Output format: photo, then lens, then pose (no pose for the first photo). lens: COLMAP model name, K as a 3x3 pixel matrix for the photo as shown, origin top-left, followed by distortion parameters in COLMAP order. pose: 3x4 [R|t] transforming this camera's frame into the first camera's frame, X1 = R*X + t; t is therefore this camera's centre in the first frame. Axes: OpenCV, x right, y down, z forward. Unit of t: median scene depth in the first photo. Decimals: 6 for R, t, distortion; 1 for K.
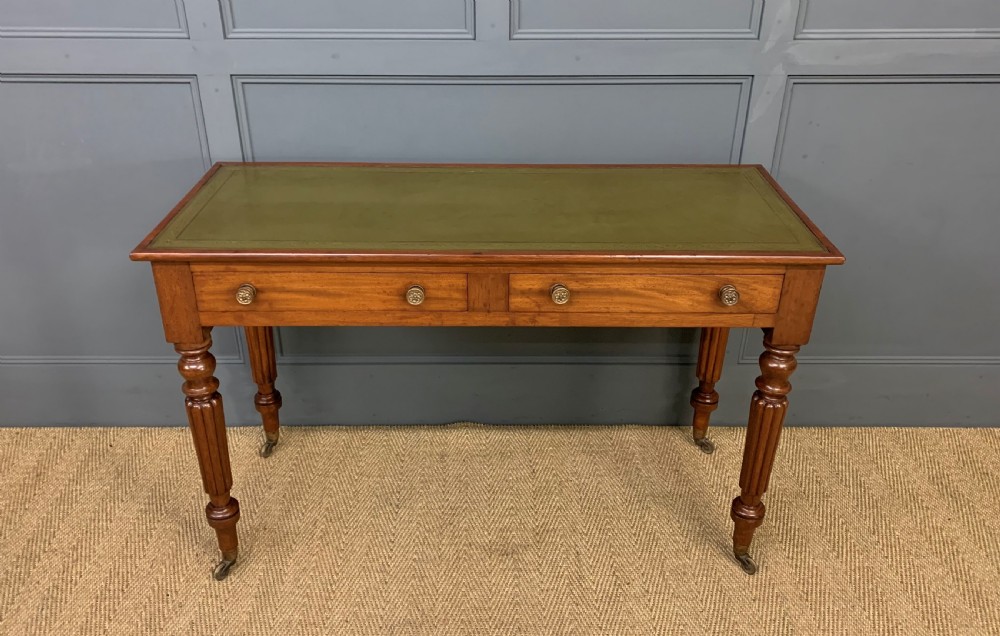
lens RADIAL K [[807.2, 0, 490.0], [0, 807.2, 301.4], [0, 0, 1]] dist [0.010050, -0.003098]
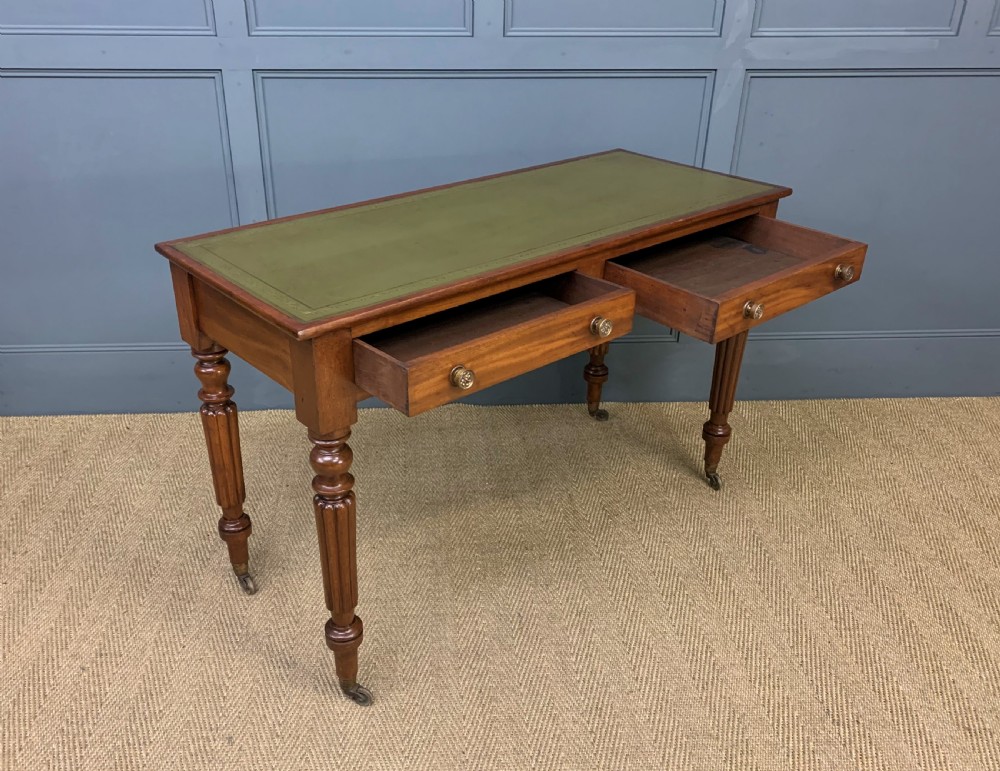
lens RADIAL K [[855.2, 0, 460.0], [0, 855.2, 383.5], [0, 0, 1]] dist [0.067304, -0.154063]
pose [[0.998591, -0.019942, 0.049175, -0.104487], [0.020067, 0.999797, -0.002054, 0.160367], [-0.049124, 0.003038, 0.998788, -0.194333]]
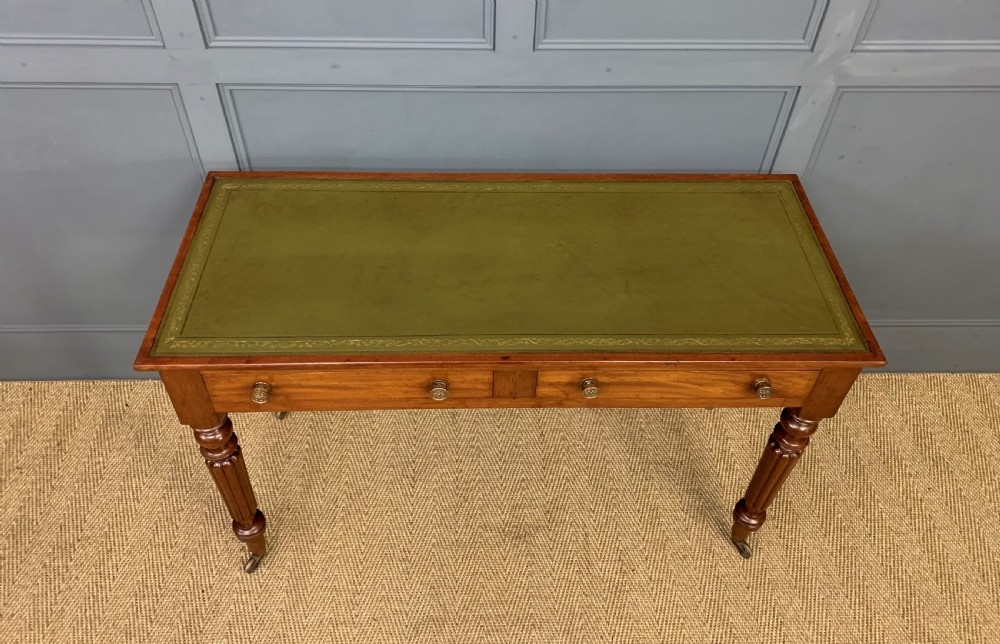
lens RADIAL K [[765.4, 0, 495.4], [0, 765.4, 245.1], [0, 0, 1]] dist [0.006773, 0.003851]
pose [[0.999440, -0.003057, 0.033336, -0.045390], [-0.006223, 0.961499, 0.274738, -0.346749], [-0.032893, -0.274791, 0.960941, 0.139329]]
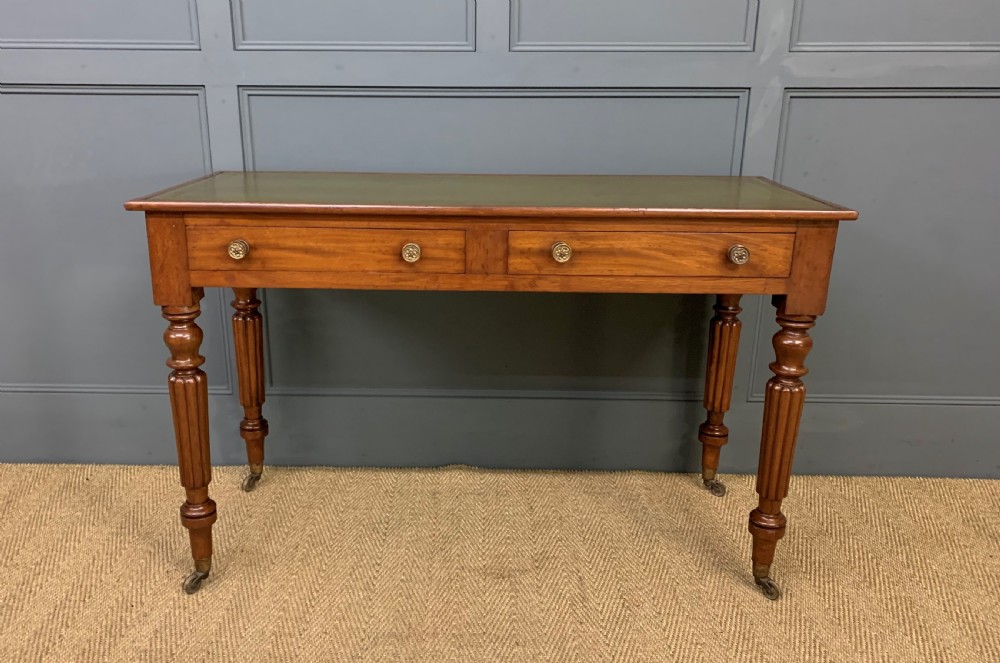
lens RADIAL K [[805.7, 0, 462.6], [0, 805.7, 335.5], [0, 0, 1]] dist [0.010373, -0.002116]
pose [[0.999572, 0.011184, -0.027050, -0.003201], [-0.015846, 0.983757, -0.178806, 0.214754], [0.024610, 0.179158, 0.983512, 0.053948]]
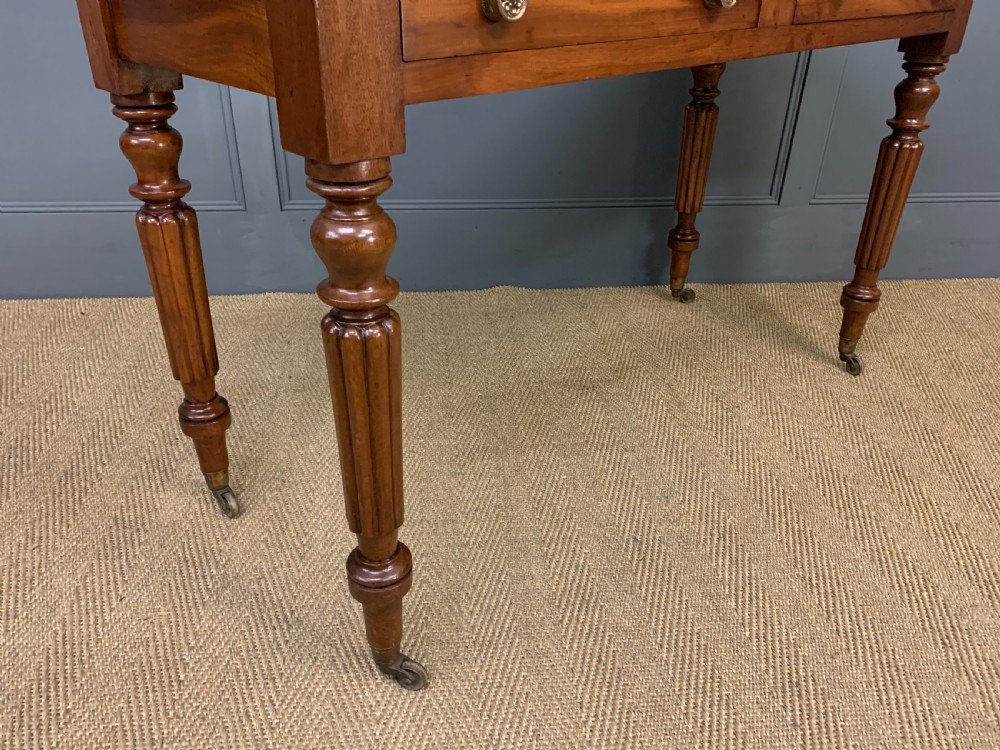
lens RADIAL K [[754.9, 0, 493.0], [0, 754.9, 371.0], [0, 0, 1]] dist [0.012249, -0.002754]
pose [[0.995060, -0.032313, 0.093866, -0.155752], [0.029812, 0.999165, 0.027925, 0.279788], [-0.094690, -0.024989, 0.995193, 0.235458]]
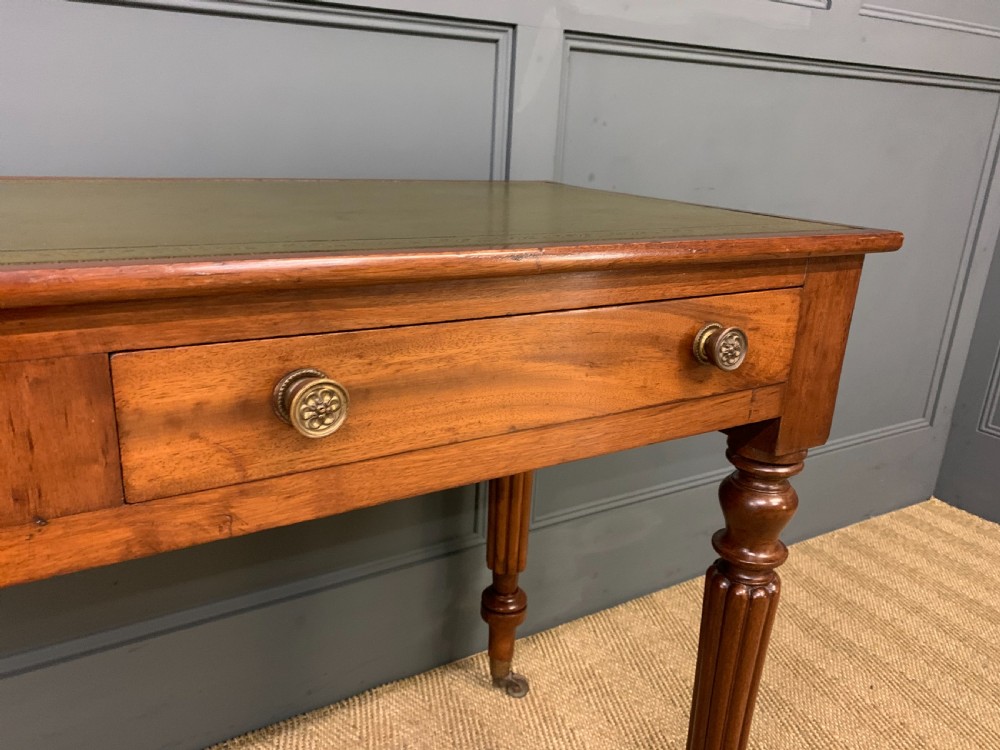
lens RADIAL K [[765.7, 0, 484.1], [0, 765.7, 372.1], [0, 0, 1]] dist [0.008515, 0.001344]
pose [[0.860966, -0.123214, 0.493514, 0.003908], [0.201409, 0.973500, -0.108320, 0.018188], [-0.467089, 0.192658, 0.862966, 0.592944]]
